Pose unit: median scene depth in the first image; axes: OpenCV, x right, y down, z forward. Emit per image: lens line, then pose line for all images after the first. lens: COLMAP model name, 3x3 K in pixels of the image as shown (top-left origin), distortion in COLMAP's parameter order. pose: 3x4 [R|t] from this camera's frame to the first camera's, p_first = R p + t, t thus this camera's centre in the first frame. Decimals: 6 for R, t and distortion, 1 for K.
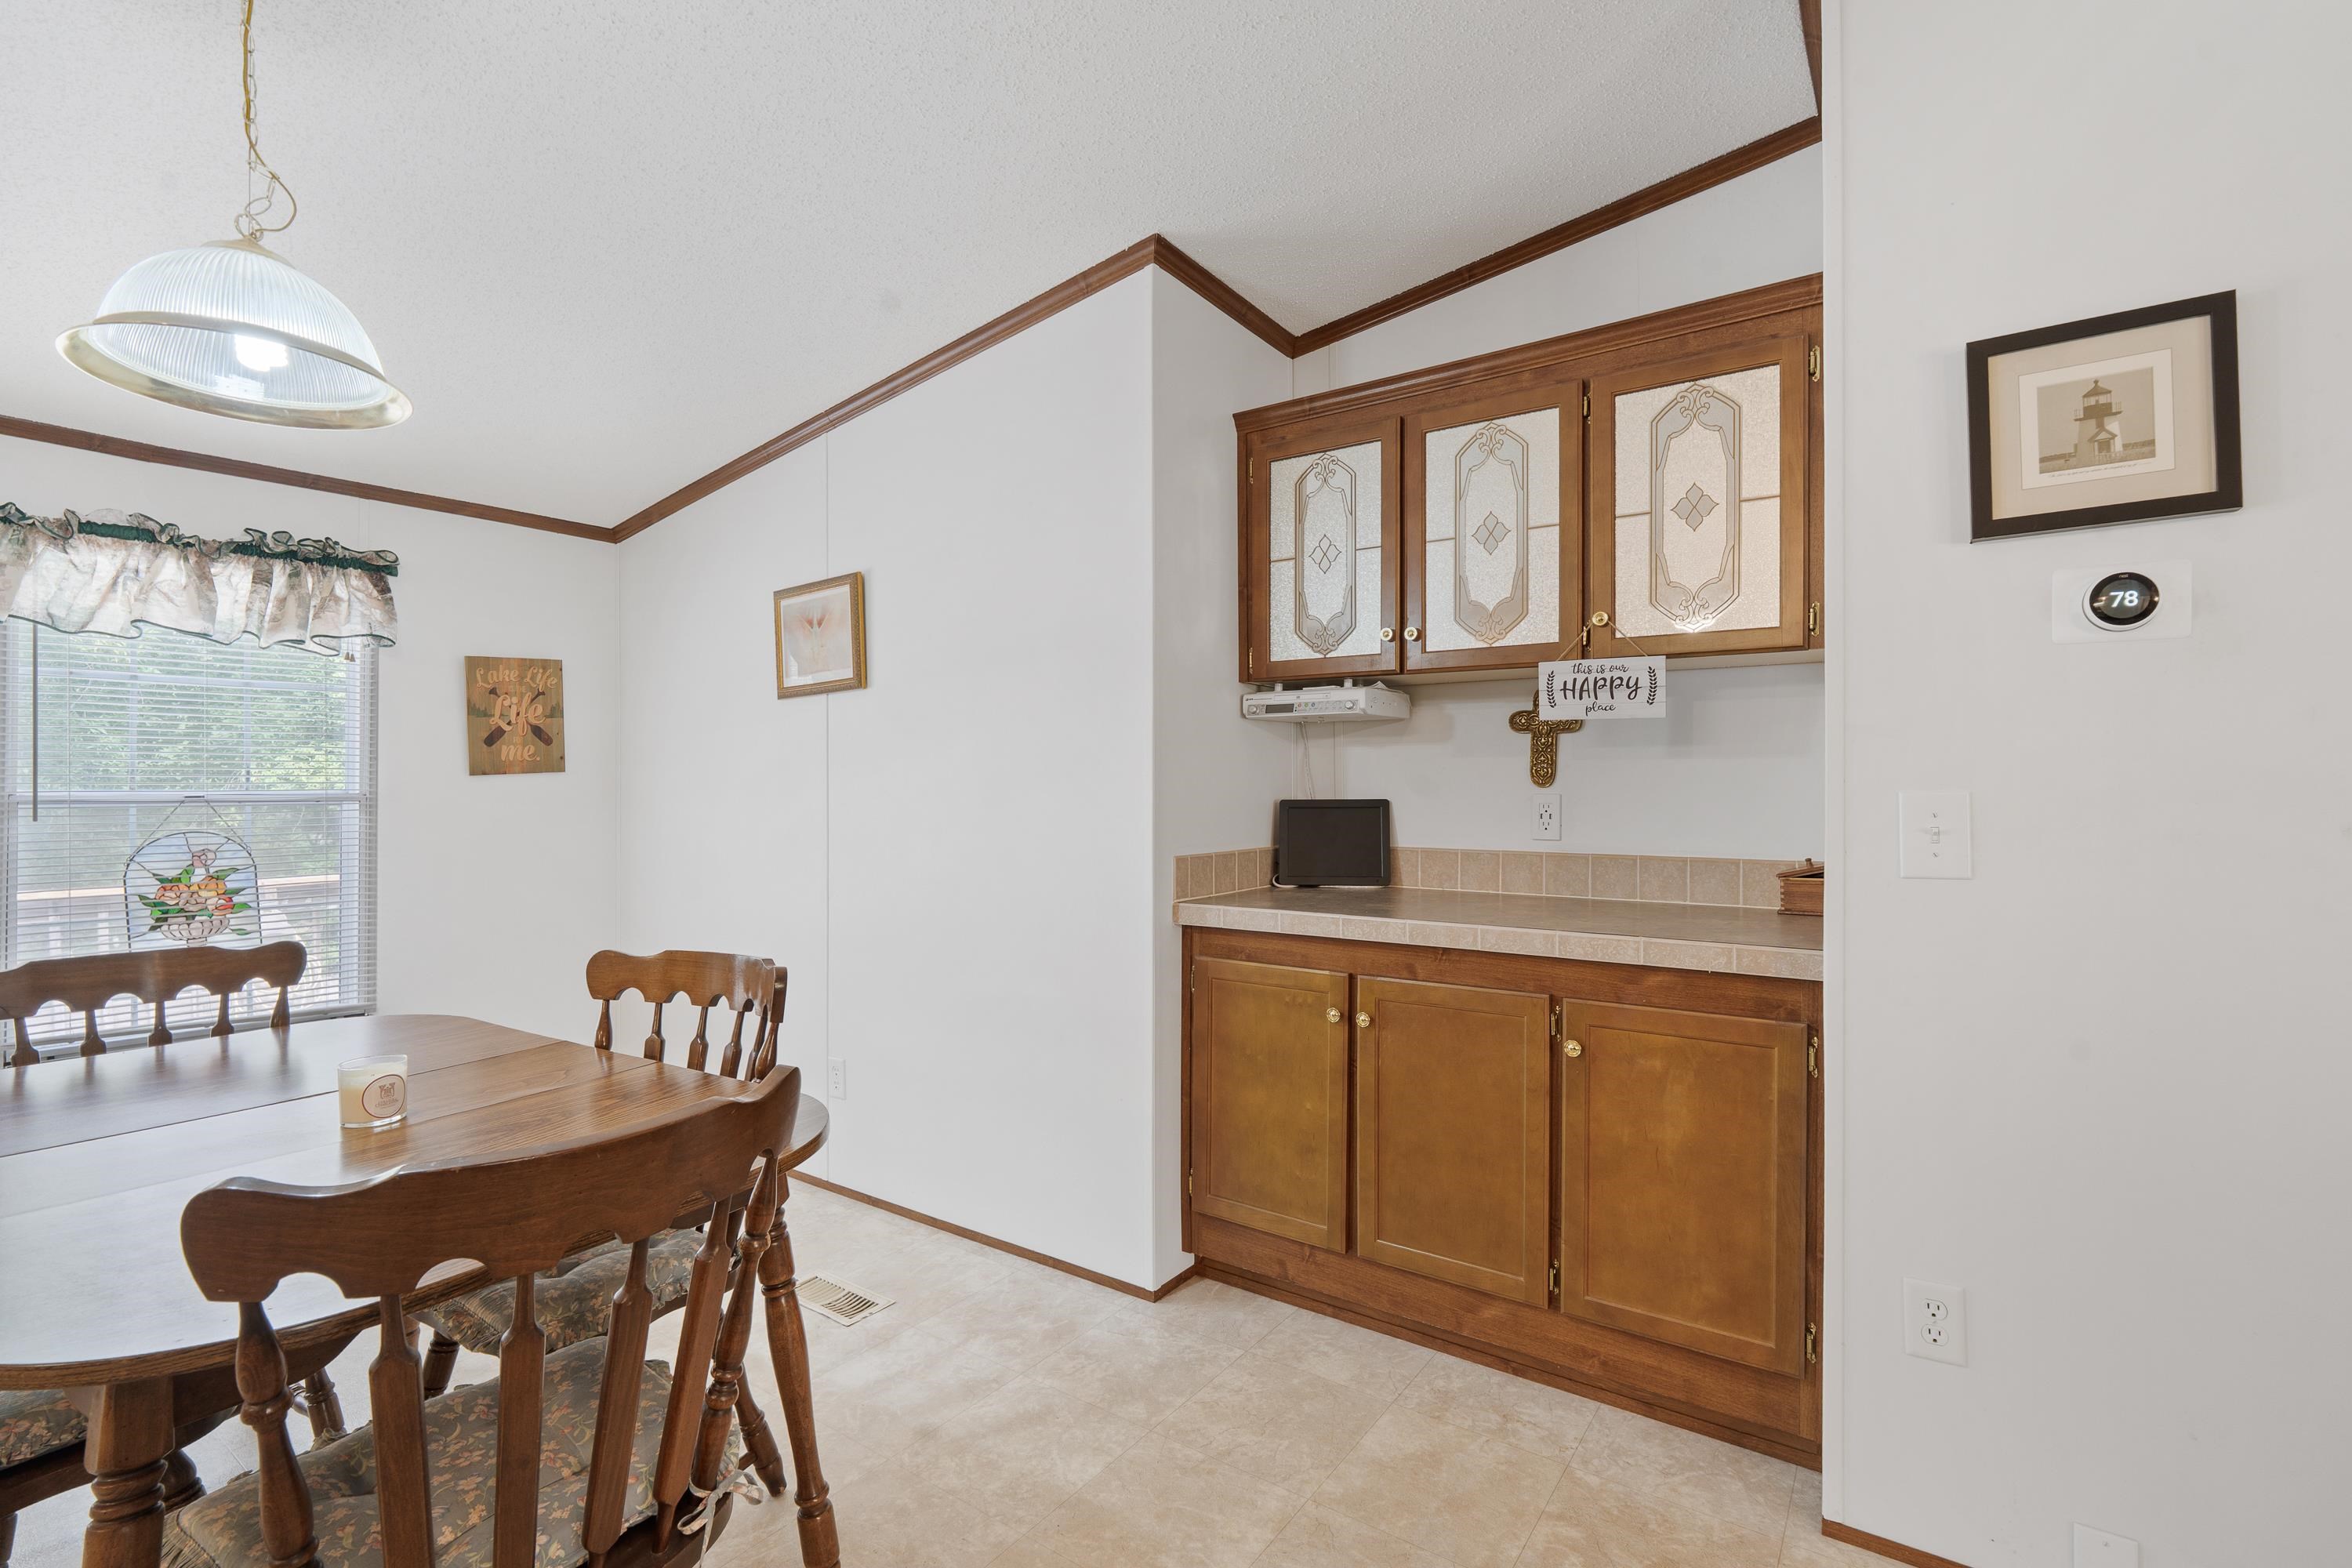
lens RADIAL K [[1068.6, 0, 1139.7], [0, 1068.6, 785.6], [0, 0, 1]] dist [-0.012797, 0.003200]
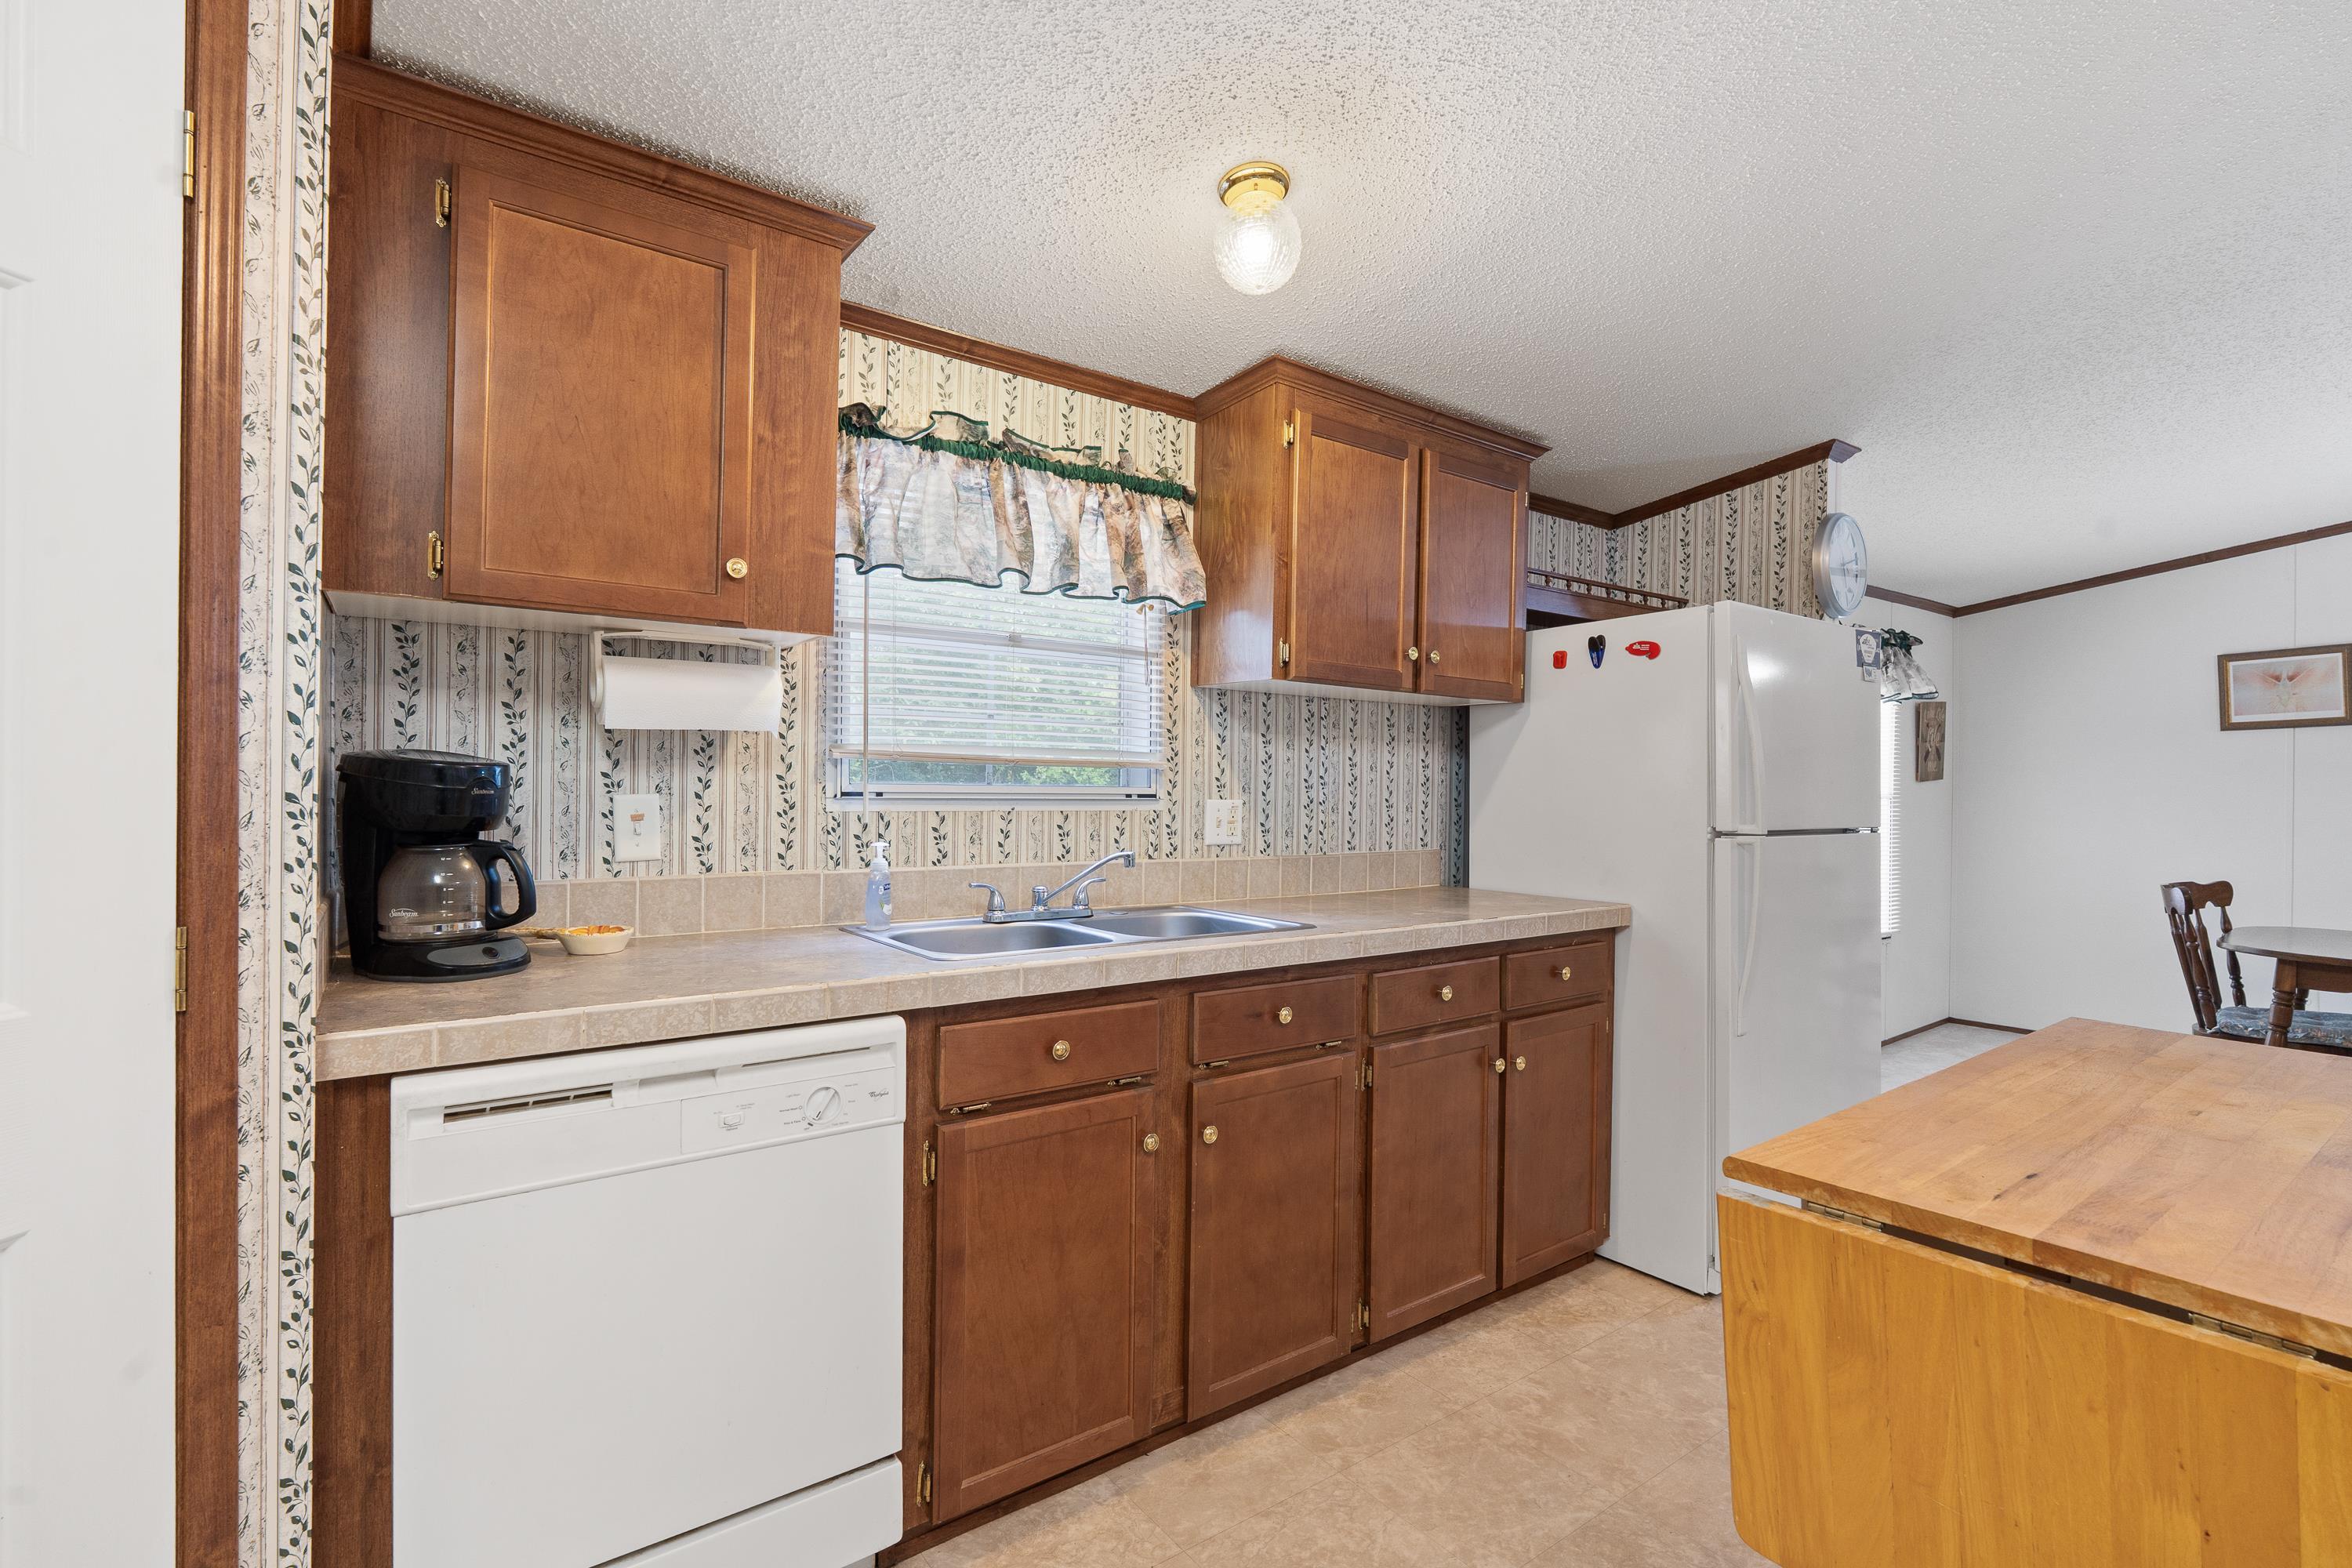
lens RADIAL K [[1068.6, 0, 1158.5], [0, 1068.6, 789.6], [0, 0, 1]] dist [-0.012797, 0.003200]
pose [[0.945188, 0.009402, -0.326390, -1.491914], [-0.007853, 0.999951, 0.006064, -0.000308], [0.326431, -0.003168, 0.945216, -0.974480]]
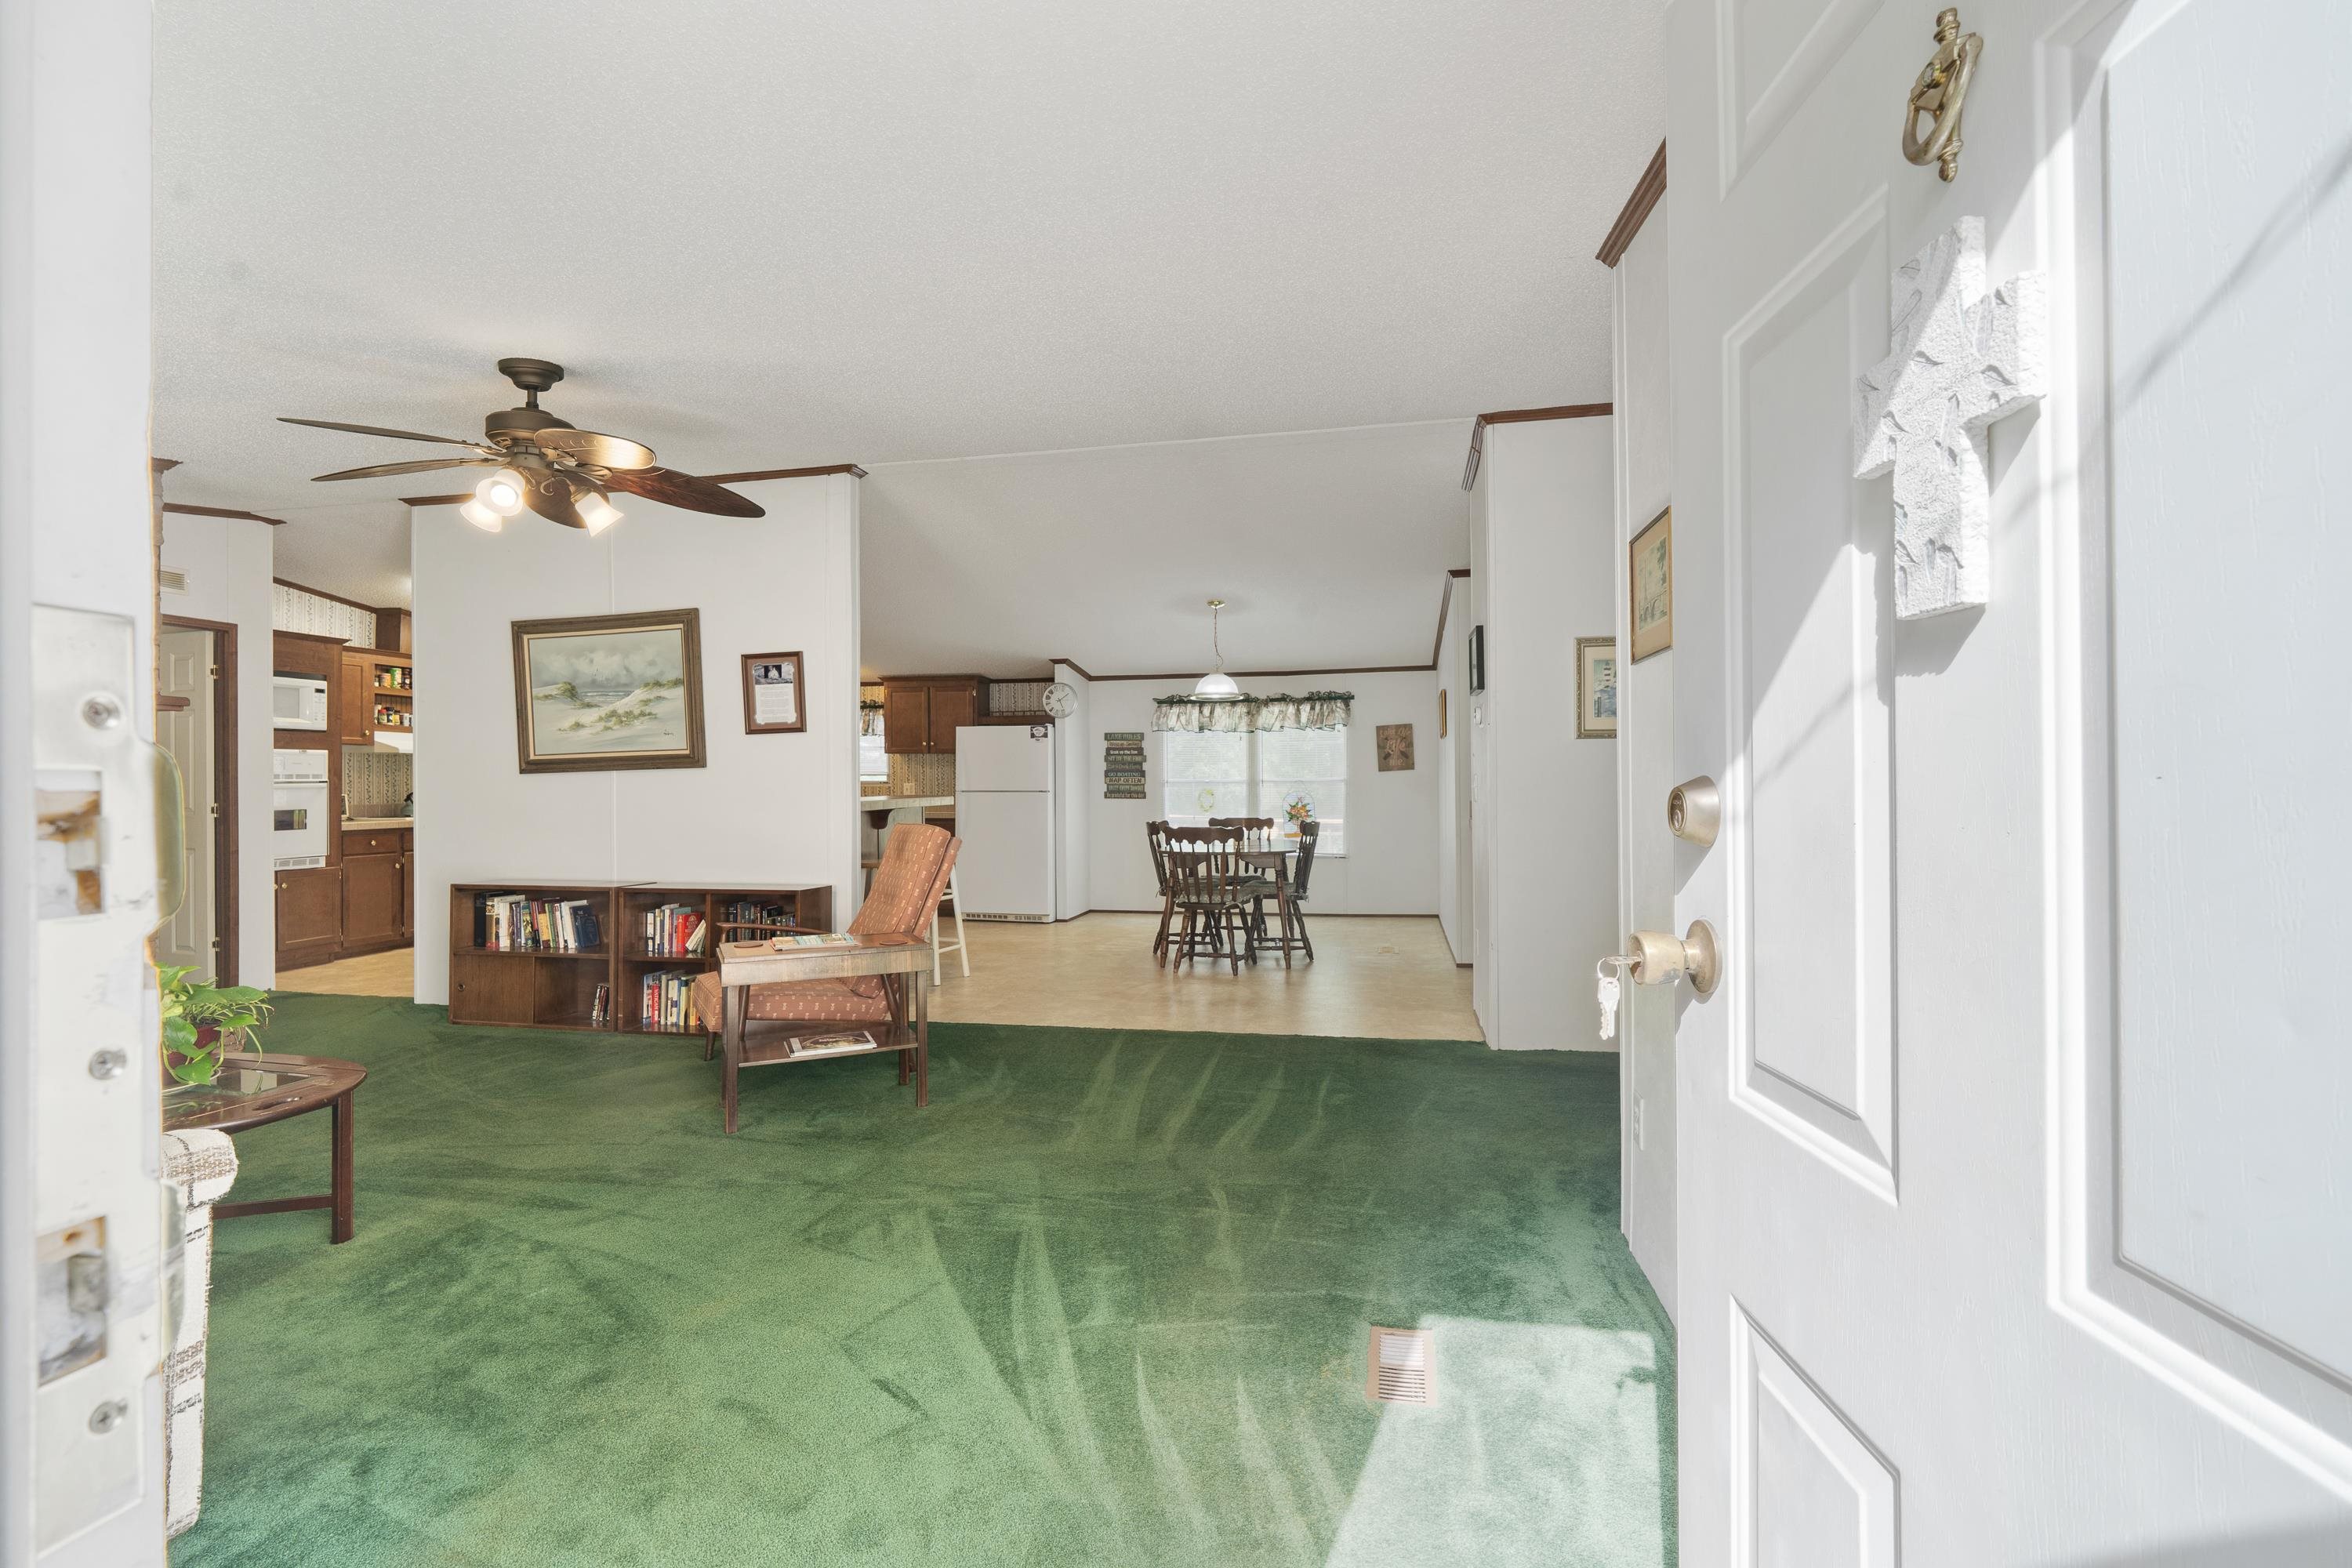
lens RADIAL K [[1068.6, 0, 1181.3], [0, 1068.6, 779.8], [0, 0, 1]] dist [-0.012797, 0.003200]
pose [[0.407865, -0.005462, -0.913026, 2.015496], [0.007043, 0.999971, -0.002836, 0.018300], [0.913015, -0.005274, 0.407892, -0.661549]]
